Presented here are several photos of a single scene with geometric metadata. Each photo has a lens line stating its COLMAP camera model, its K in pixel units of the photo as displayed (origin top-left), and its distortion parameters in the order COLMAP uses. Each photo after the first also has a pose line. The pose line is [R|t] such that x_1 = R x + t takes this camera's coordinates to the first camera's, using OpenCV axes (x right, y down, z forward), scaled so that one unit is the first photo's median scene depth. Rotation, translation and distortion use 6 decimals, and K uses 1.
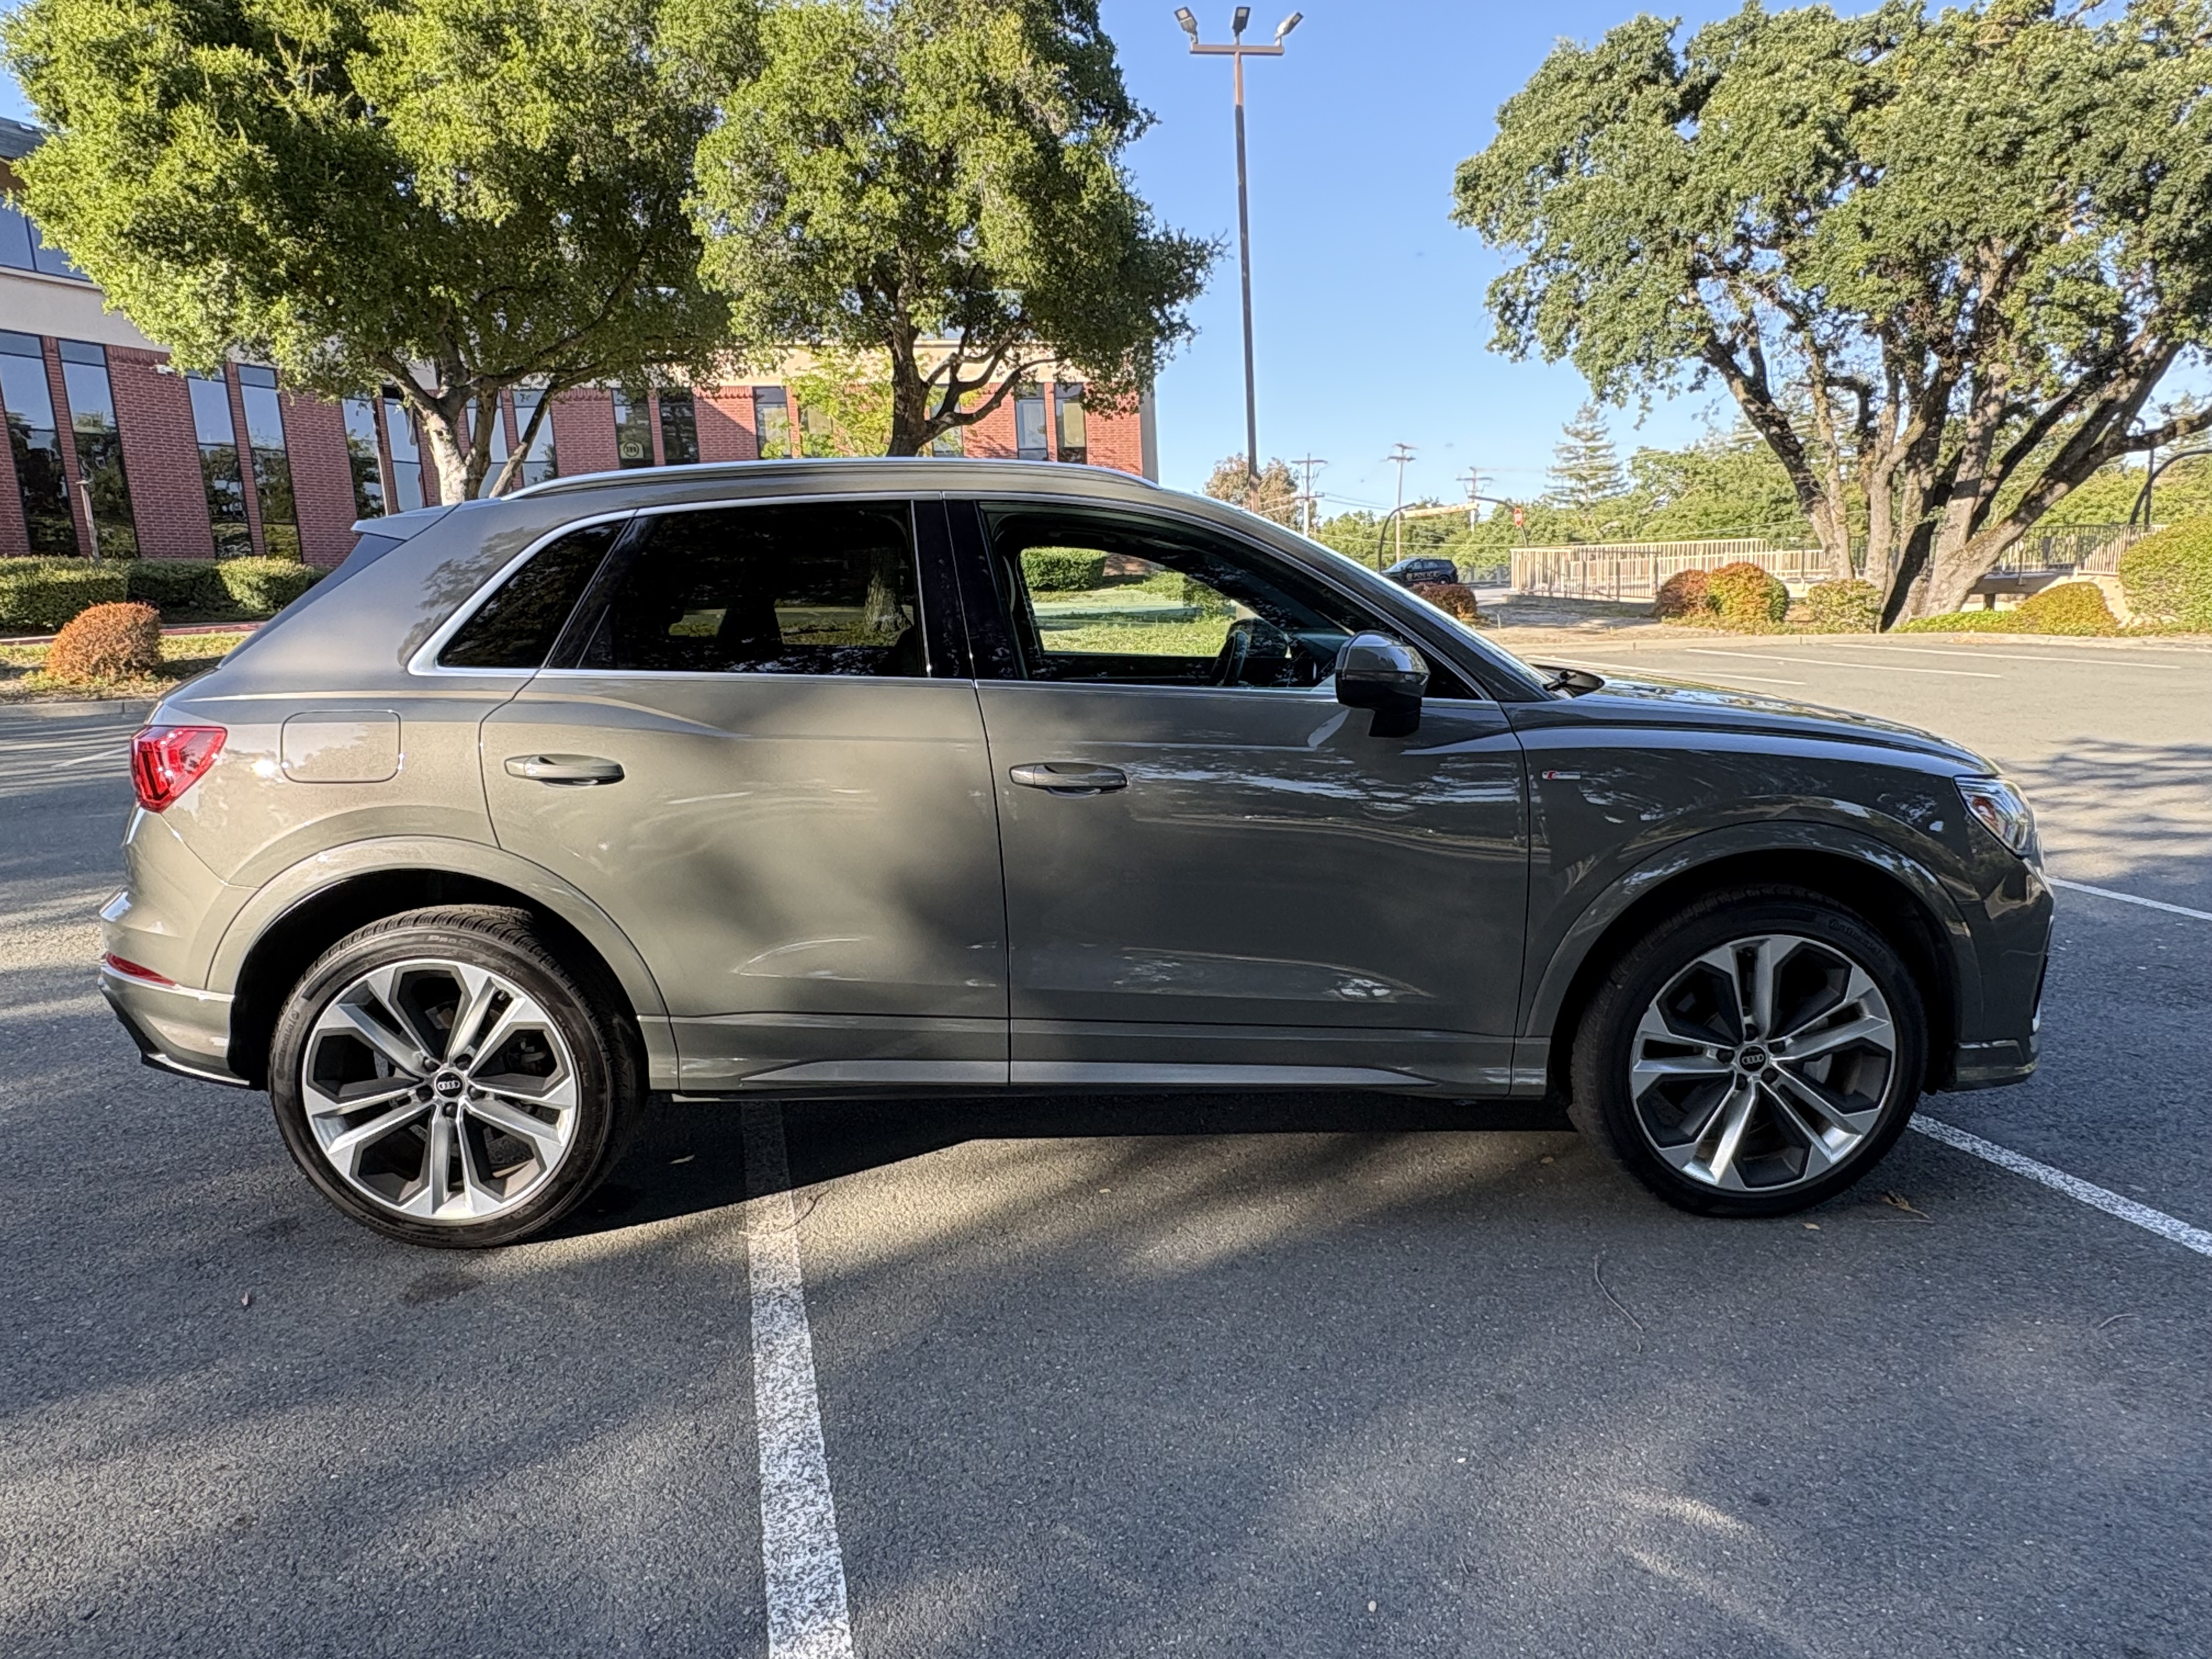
lens RADIAL K [[1366.1, 0, 1106.0], [0, 1366.1, 829.5], [0, 0, 1]] dist [0.002064, -0.001211]
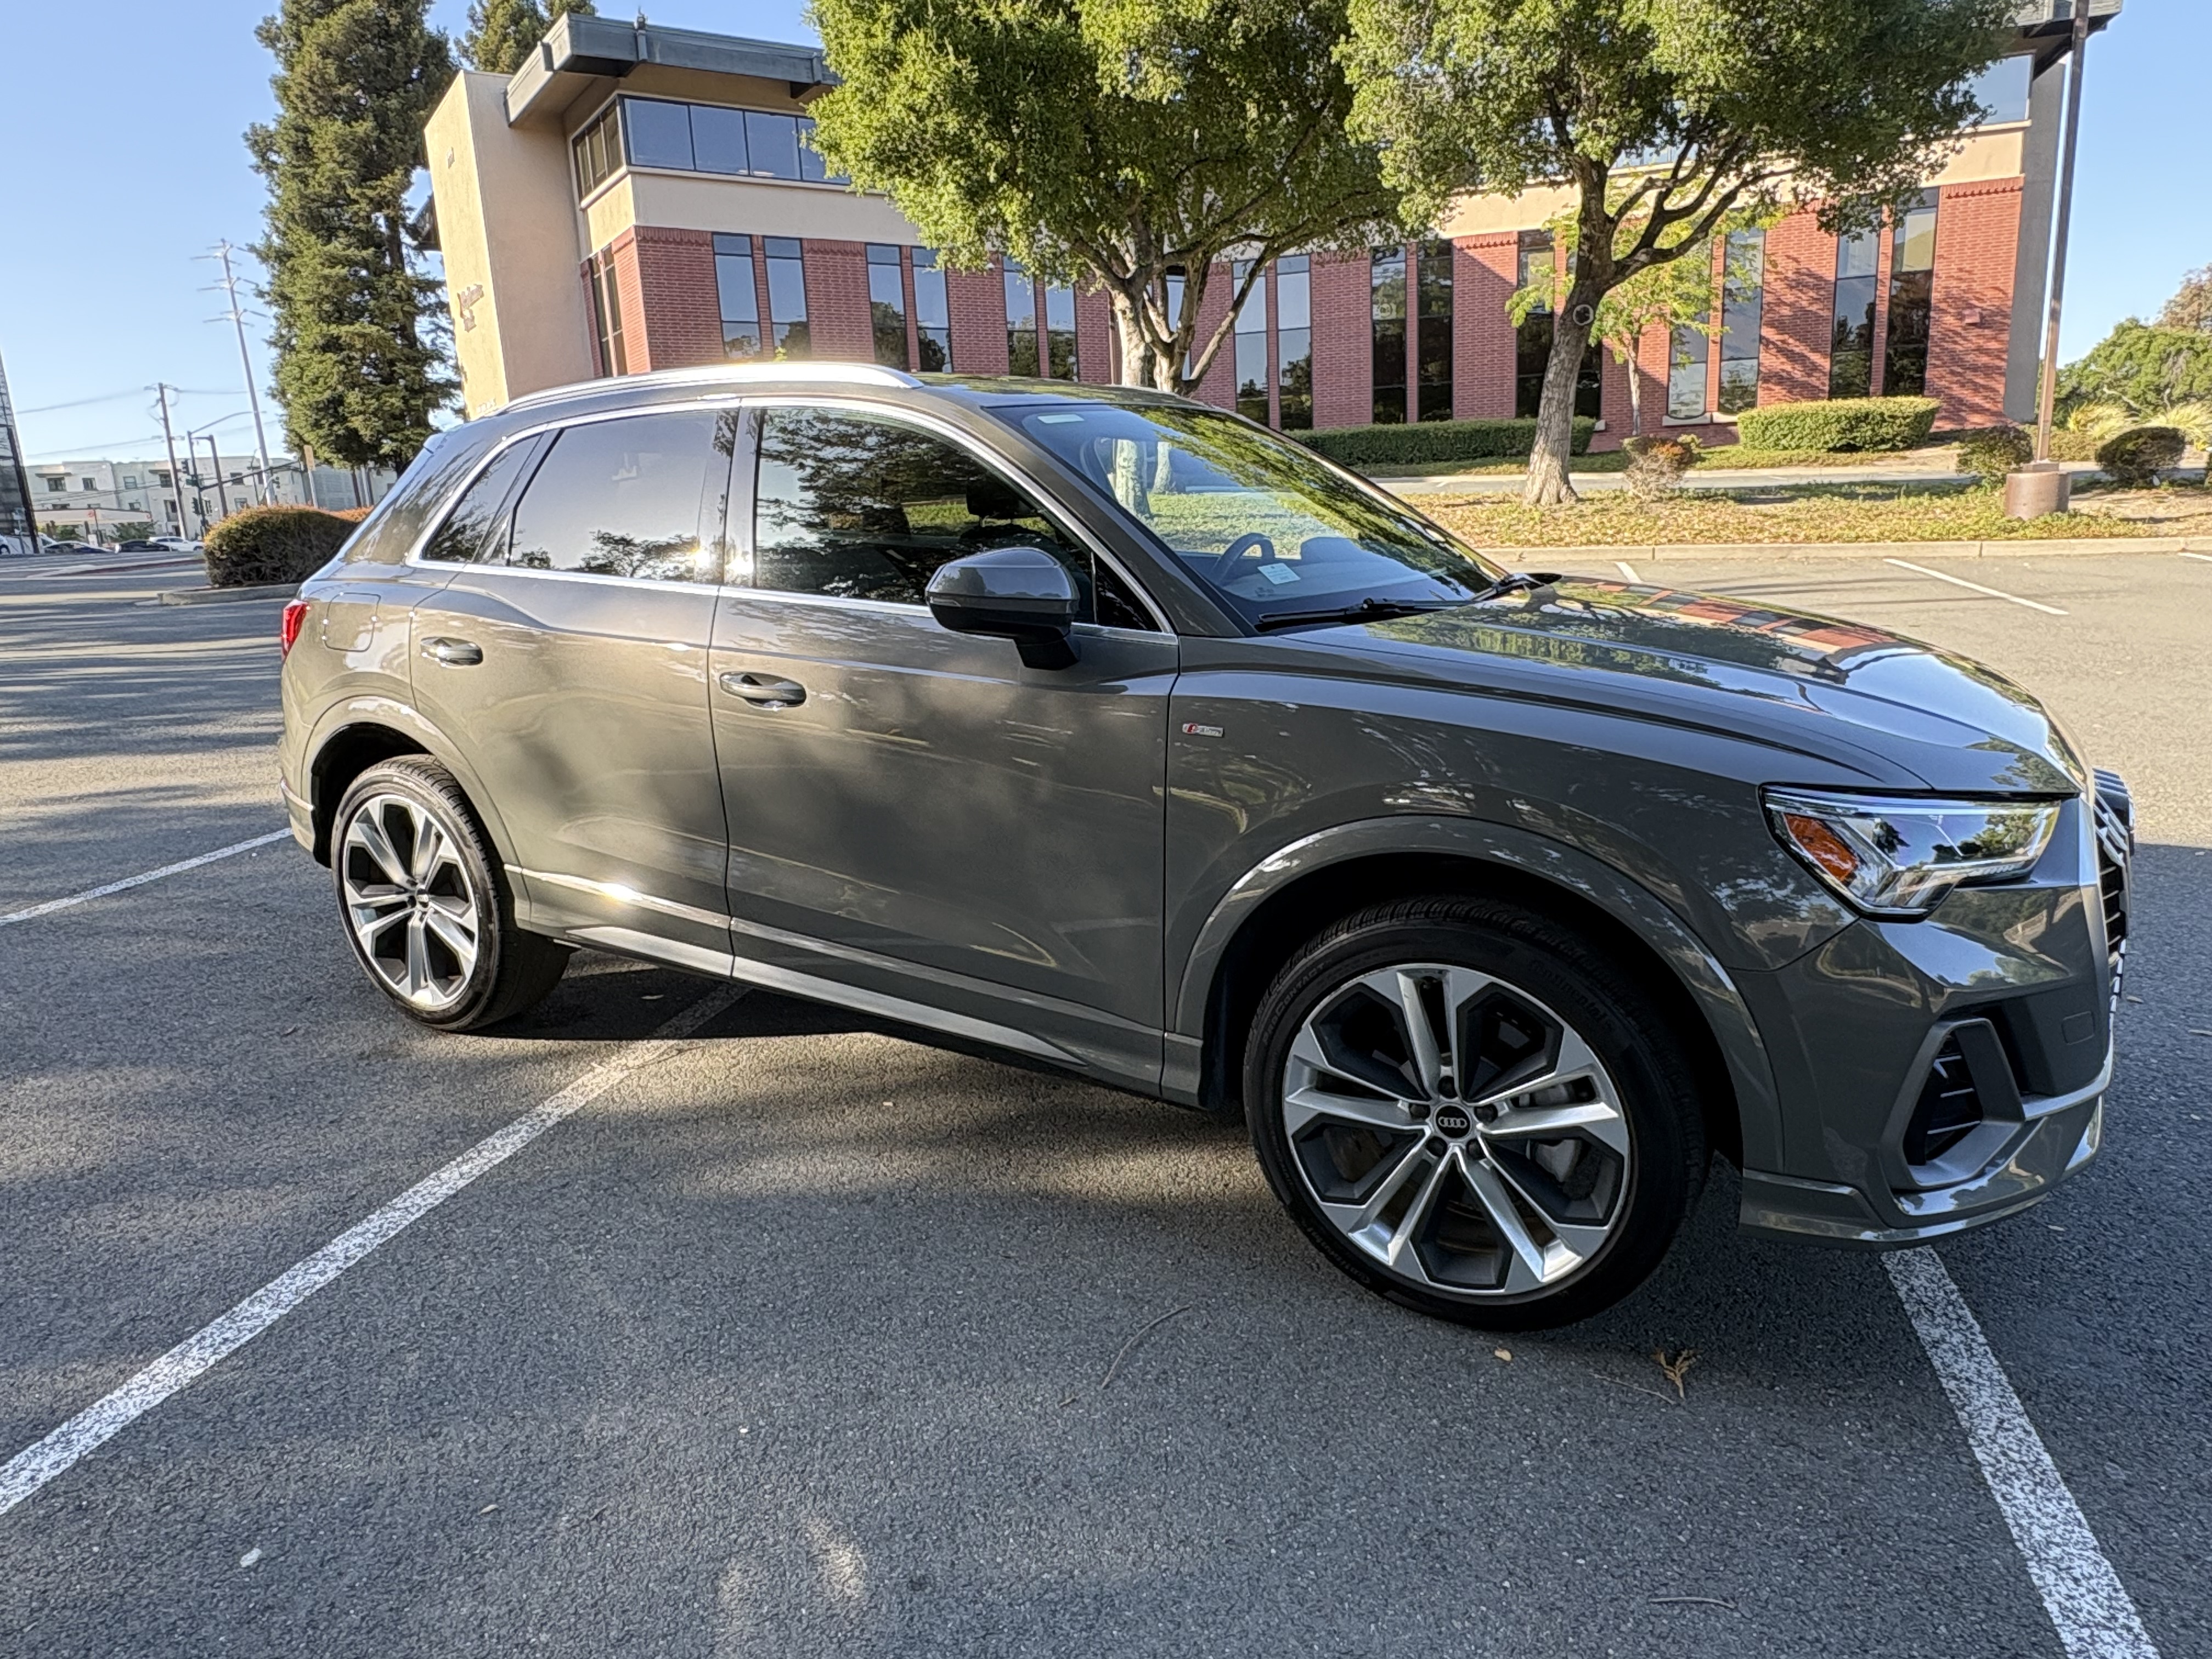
lens RADIAL K [[1411.1, 0, 1106.0], [0, 1411.1, 829.5], [0, 0, 1]] dist [-0.006960, 0.014533]
pose [[0.847690, 0.125587, -0.515411, 0.148053], [-0.079743, 0.990700, 0.110246, -0.014025], [0.524464, -0.052354, 0.849822, 0.050261]]
